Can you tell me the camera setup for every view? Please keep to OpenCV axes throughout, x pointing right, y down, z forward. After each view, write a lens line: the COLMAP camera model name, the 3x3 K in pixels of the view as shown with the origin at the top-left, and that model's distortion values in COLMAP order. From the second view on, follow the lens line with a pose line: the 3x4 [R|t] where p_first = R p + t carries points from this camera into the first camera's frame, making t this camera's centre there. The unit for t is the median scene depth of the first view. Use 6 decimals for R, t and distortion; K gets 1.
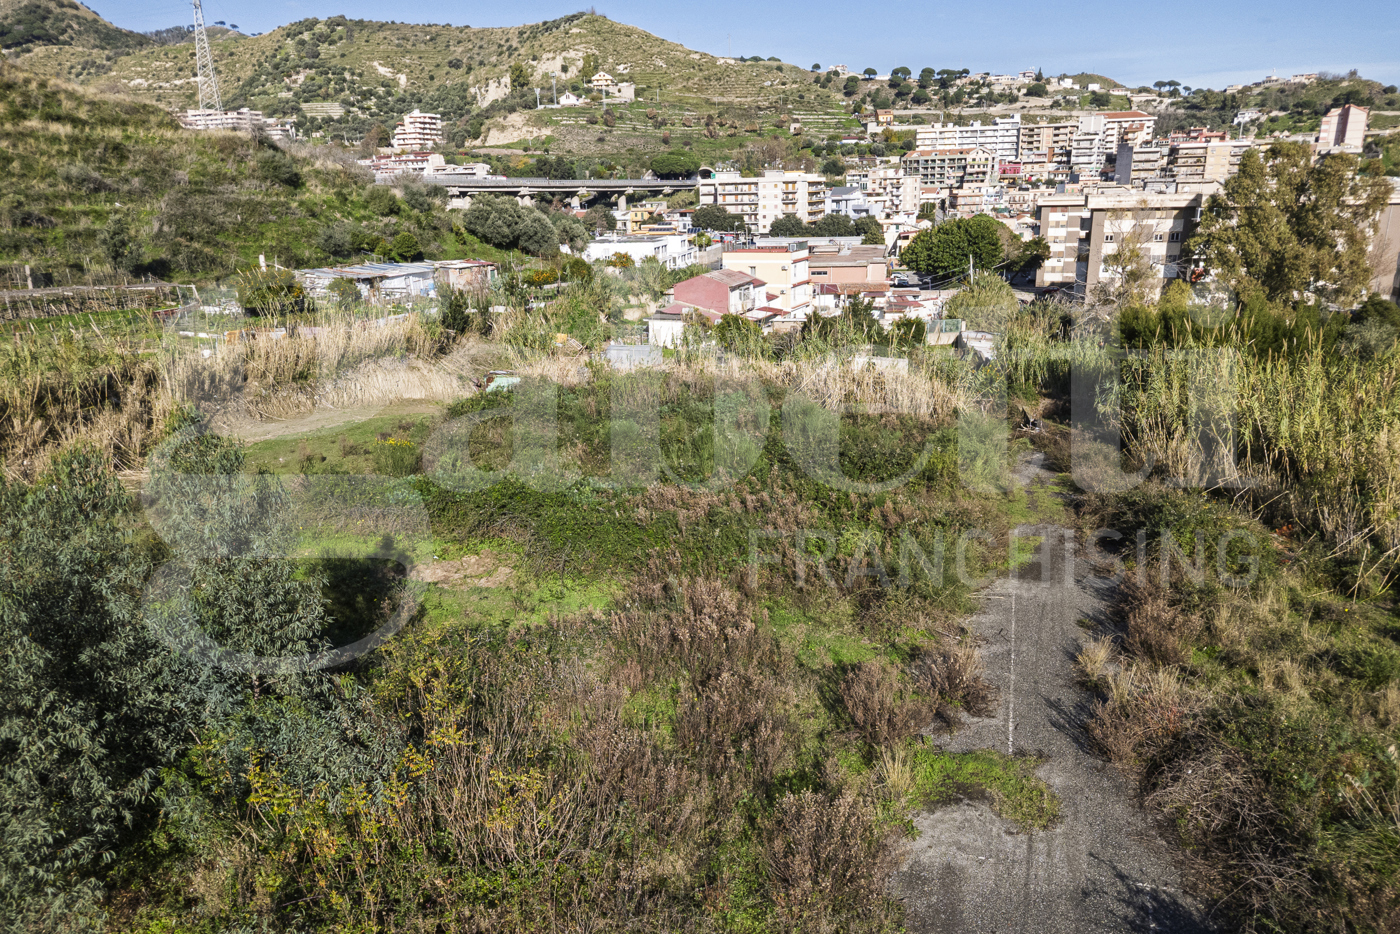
lens RADIAL K [[976.0, 0, 709.1], [0, 976.0, 521.1], [0, 0, 1]] dist [0.003846, 0.000492]
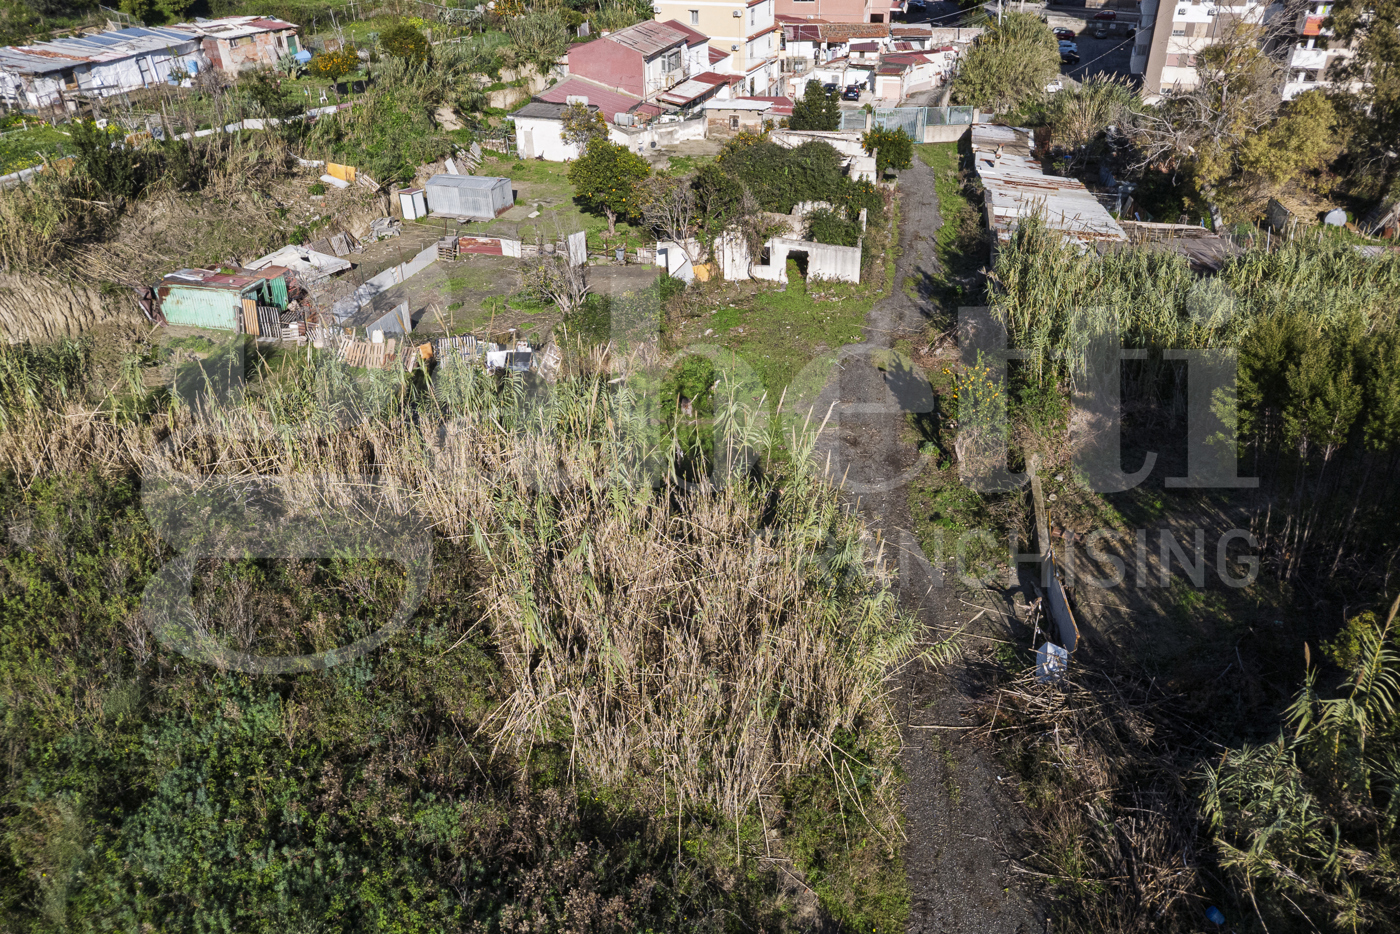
lens RADIAL K [[976.0, 0, 704.3], [0, 976.0, 413.6], [0, 0, 1]] dist [0.003846, 0.000492]
pose [[0.999628, 0.015388, -0.022508, 0.018749], [-0.010539, 0.979427, 0.201526, -0.029093], [0.025146, -0.201213, 0.979225, 0.058756]]
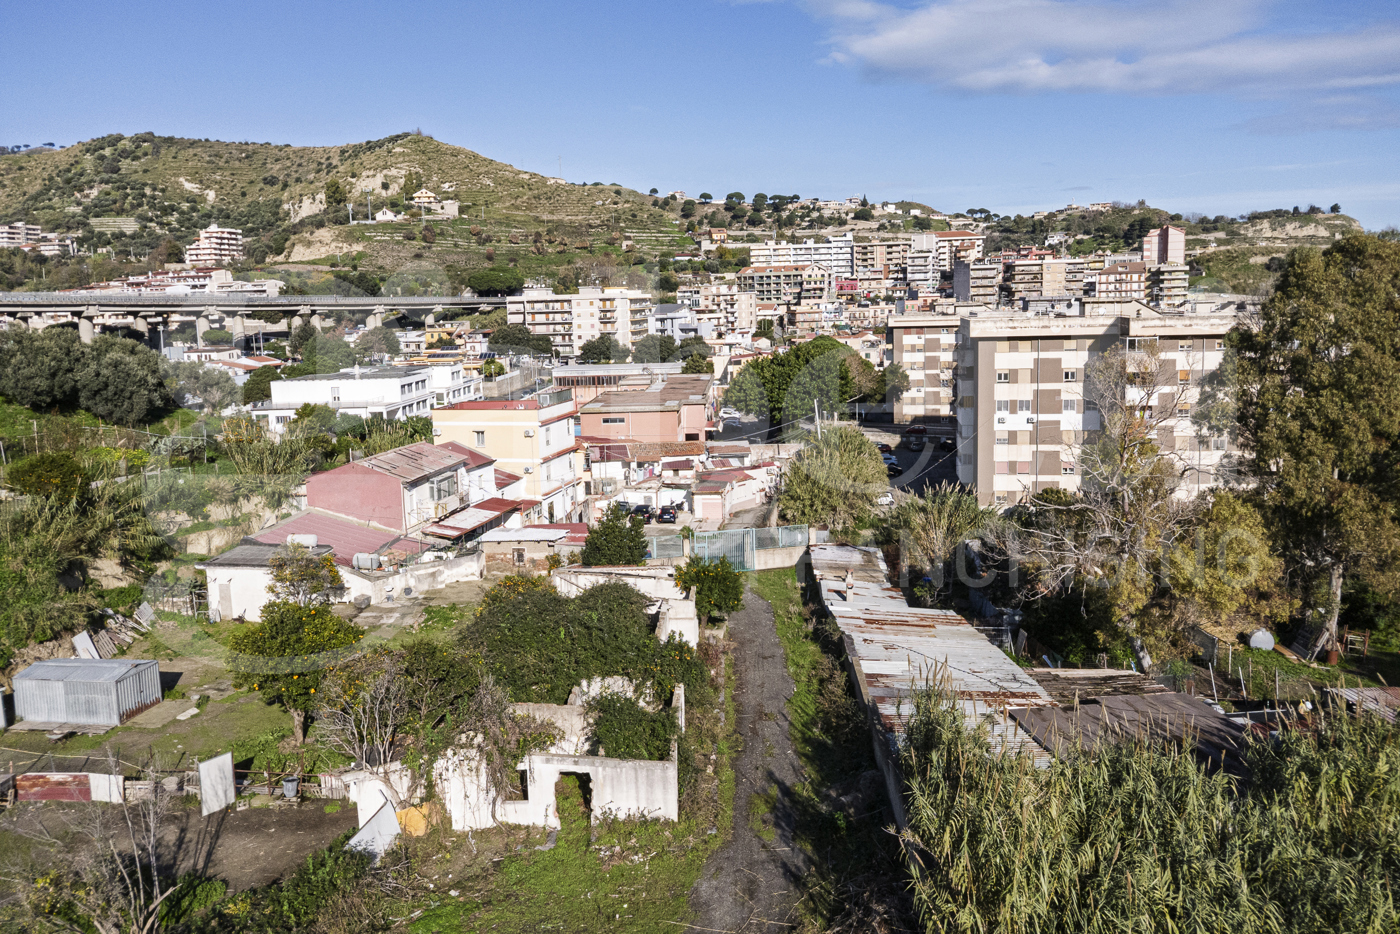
lens RADIAL K [[976.0, 0, 700.2], [0, 976.0, 427.3], [0, 0, 1]] dist [0.003846, 0.000492]
pose [[0.990406, -0.020424, 0.136670, 0.025537], [0.047446, 0.979154, -0.197501, -0.033883], [-0.129788, 0.202090, 0.970729, 0.094857]]
